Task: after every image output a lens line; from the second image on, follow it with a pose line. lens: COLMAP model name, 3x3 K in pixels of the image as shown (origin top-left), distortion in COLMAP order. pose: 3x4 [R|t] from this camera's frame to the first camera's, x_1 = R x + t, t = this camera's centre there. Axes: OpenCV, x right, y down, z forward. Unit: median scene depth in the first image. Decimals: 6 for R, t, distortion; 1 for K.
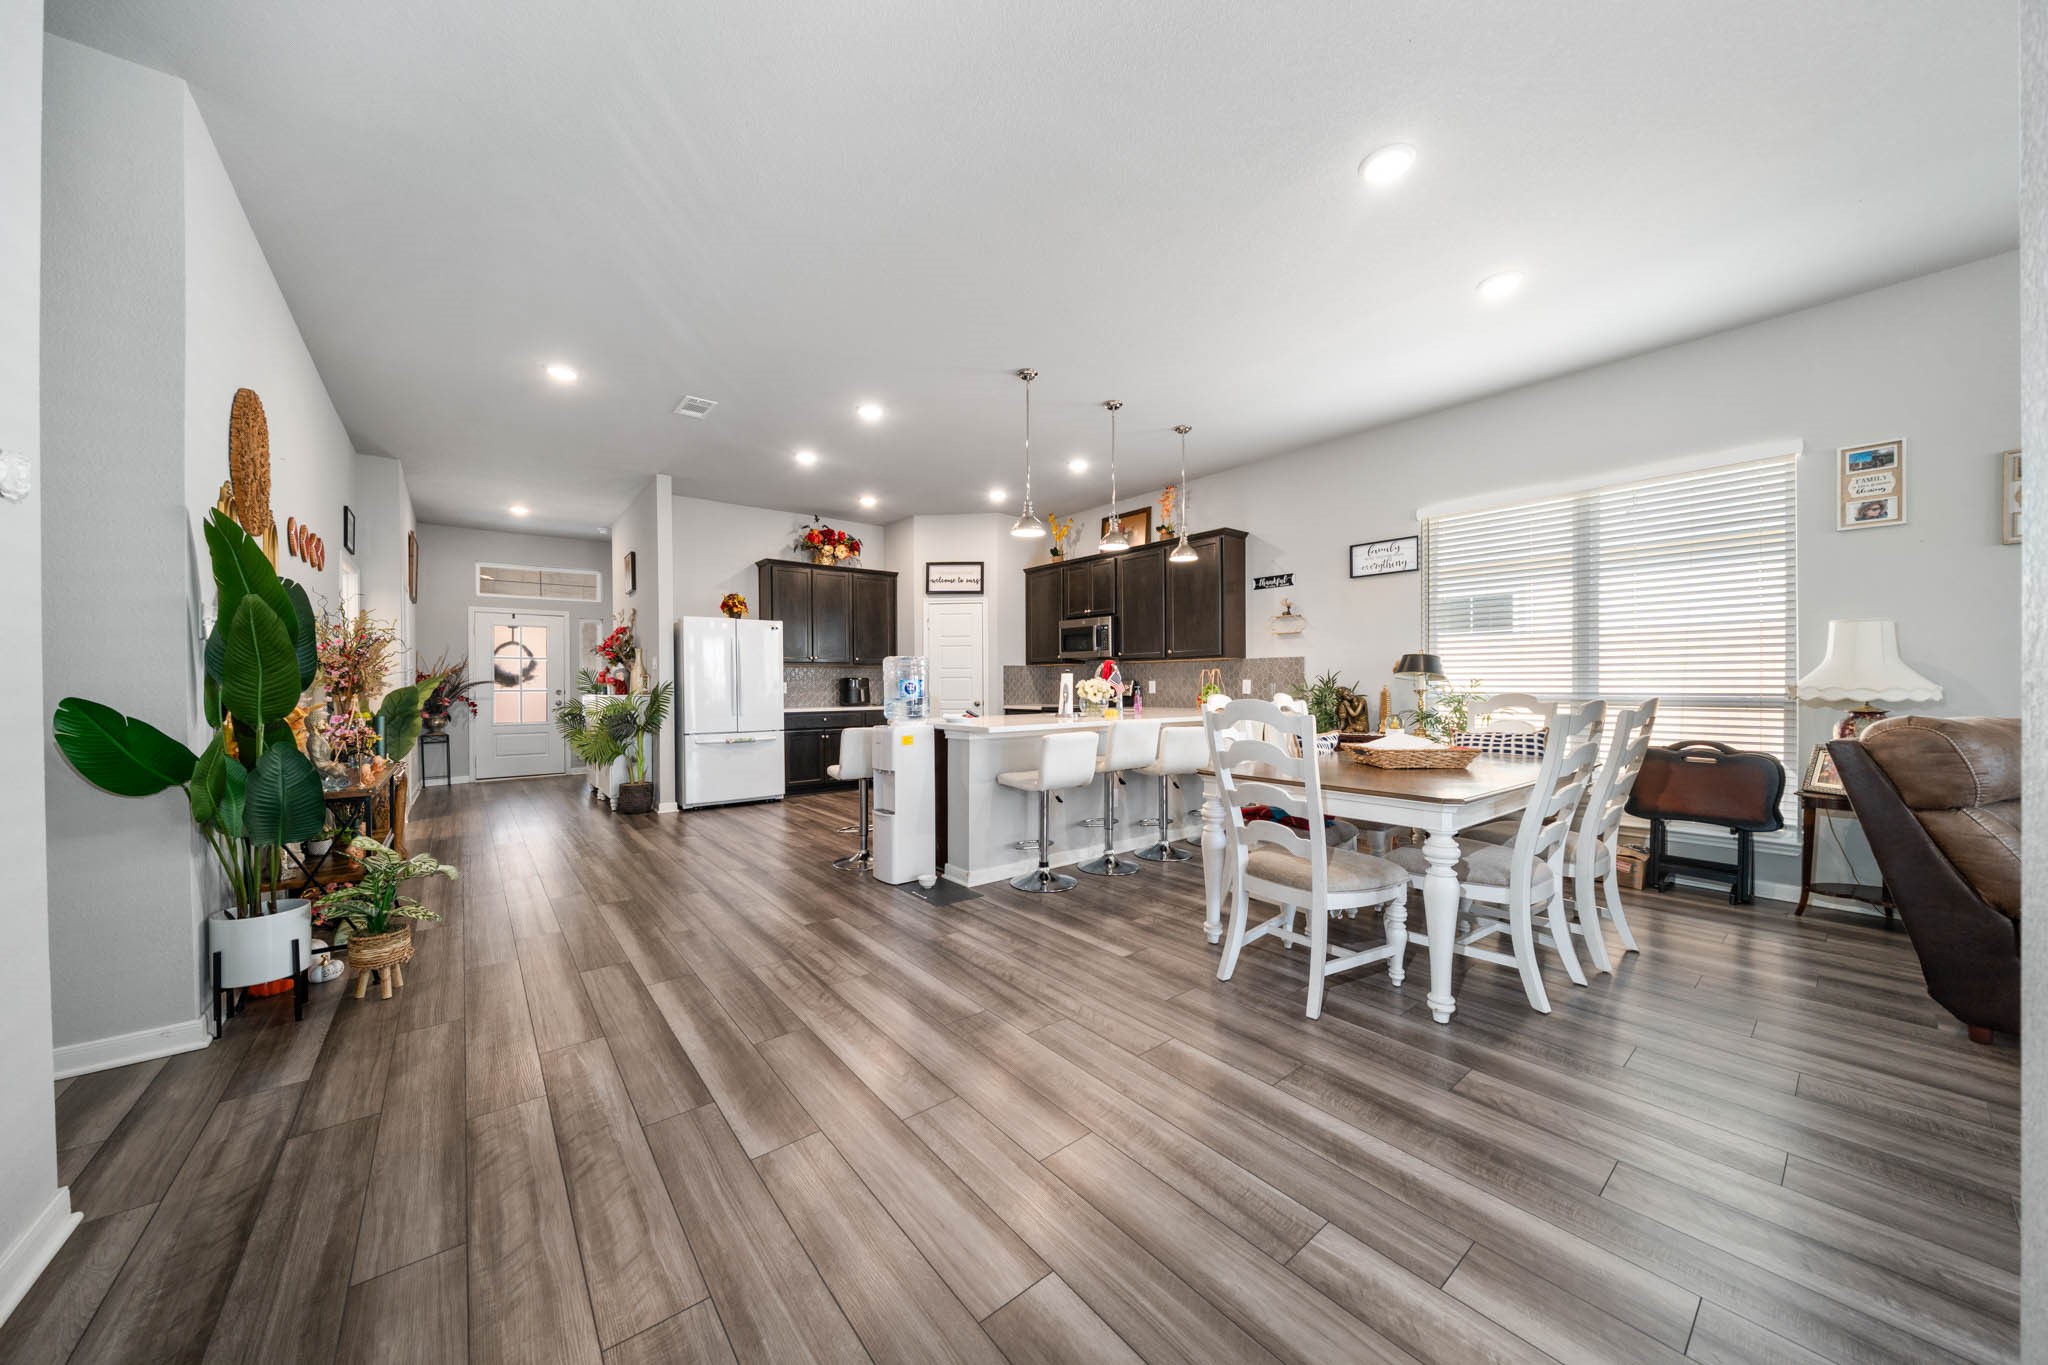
lens RADIAL K [[702.1, 0, 1026.1], [0, 702.1, 688.8], [0, 0, 1]] dist [-0.007734, 0.000095]
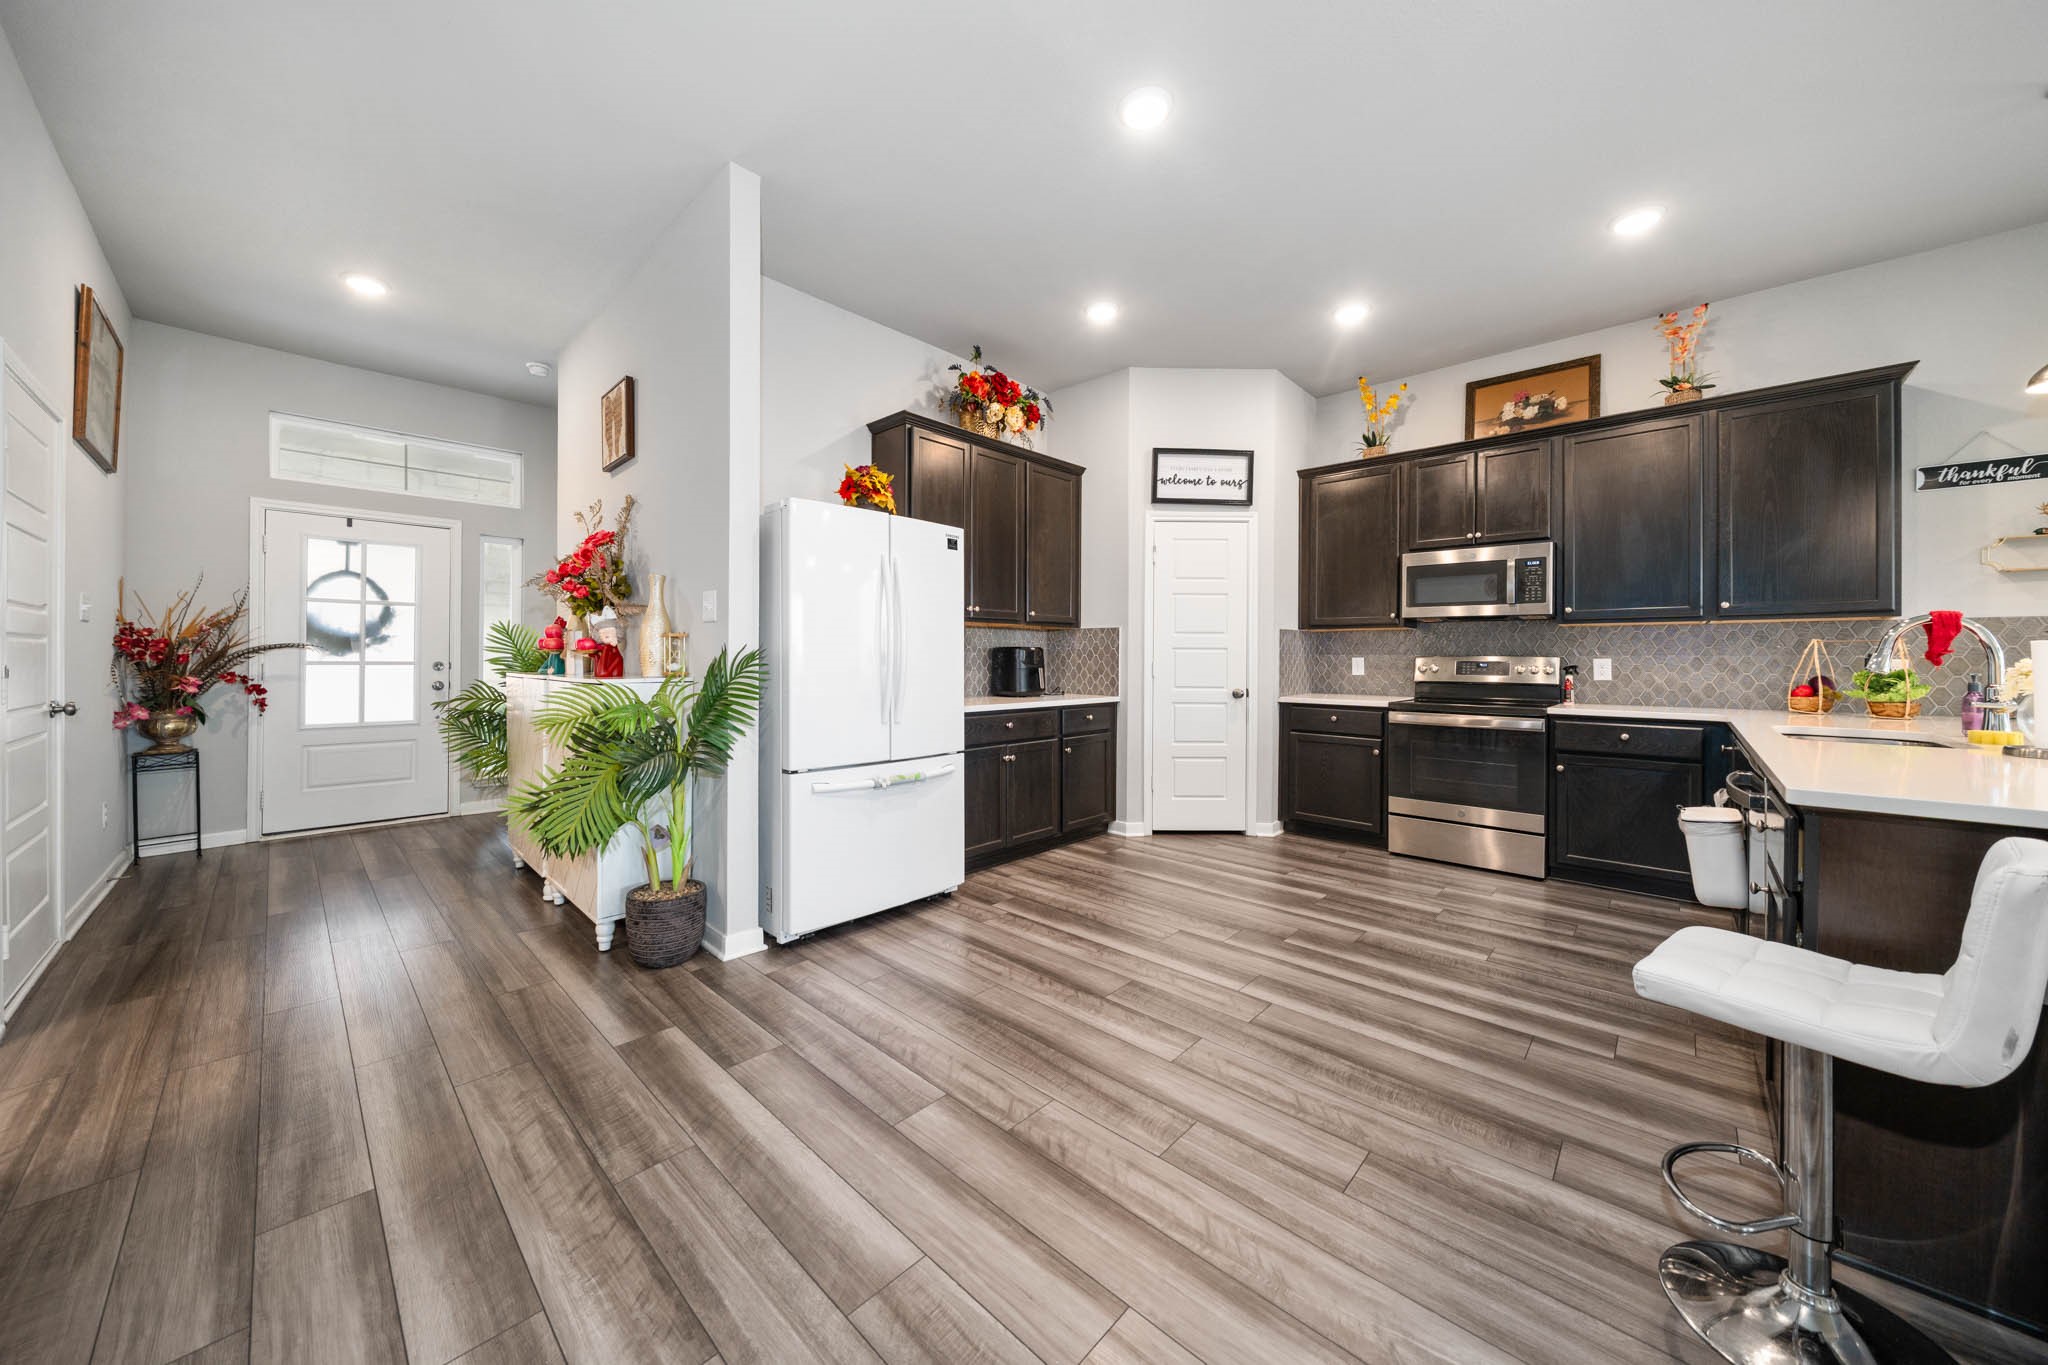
lens RADIAL K [[702.1, 0, 1024.2], [0, 702.1, 650.8], [0, 0, 1]] dist [-0.007734, 0.000095]
pose [[0.990361, 0.010981, 0.138077, -0.330767], [-0.009195, 0.999866, -0.013568, -0.004298], [-0.138207, 0.012167, 0.990329, 0.451526]]
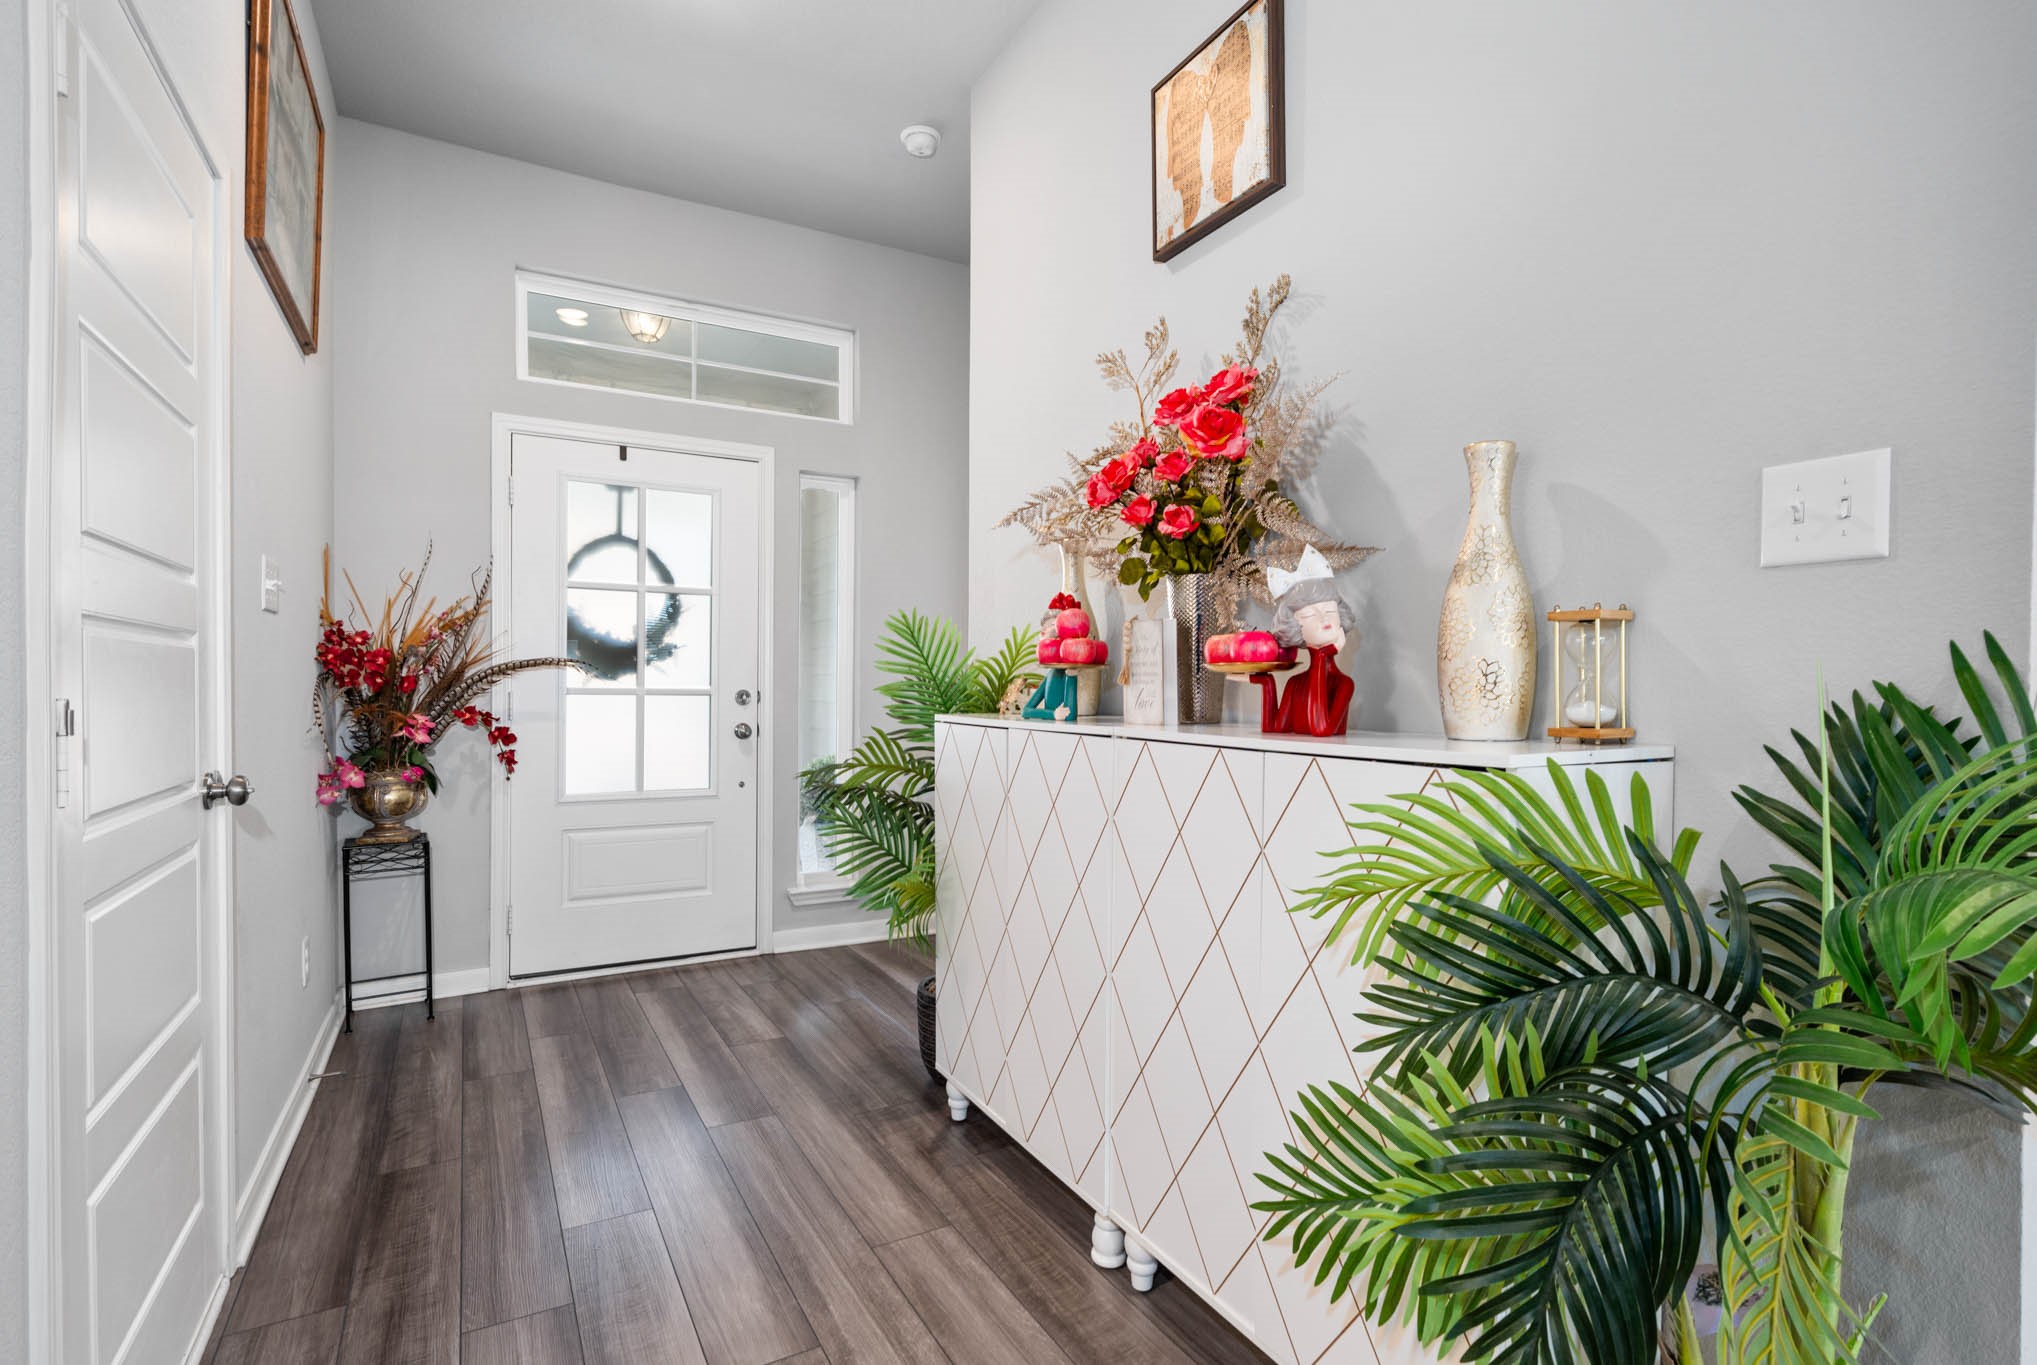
lens RADIAL K [[954.4, 0, 1020.1], [0, 954.4, 683.4], [0, 0, 1]] dist [-0.003362, -0.000451]
pose [[0.987833, 0.011357, -0.155105, -0.545747], [-0.011681, 0.999931, -0.001180, -0.002527], [0.155081, 0.002978, 0.987897, 0.674714]]
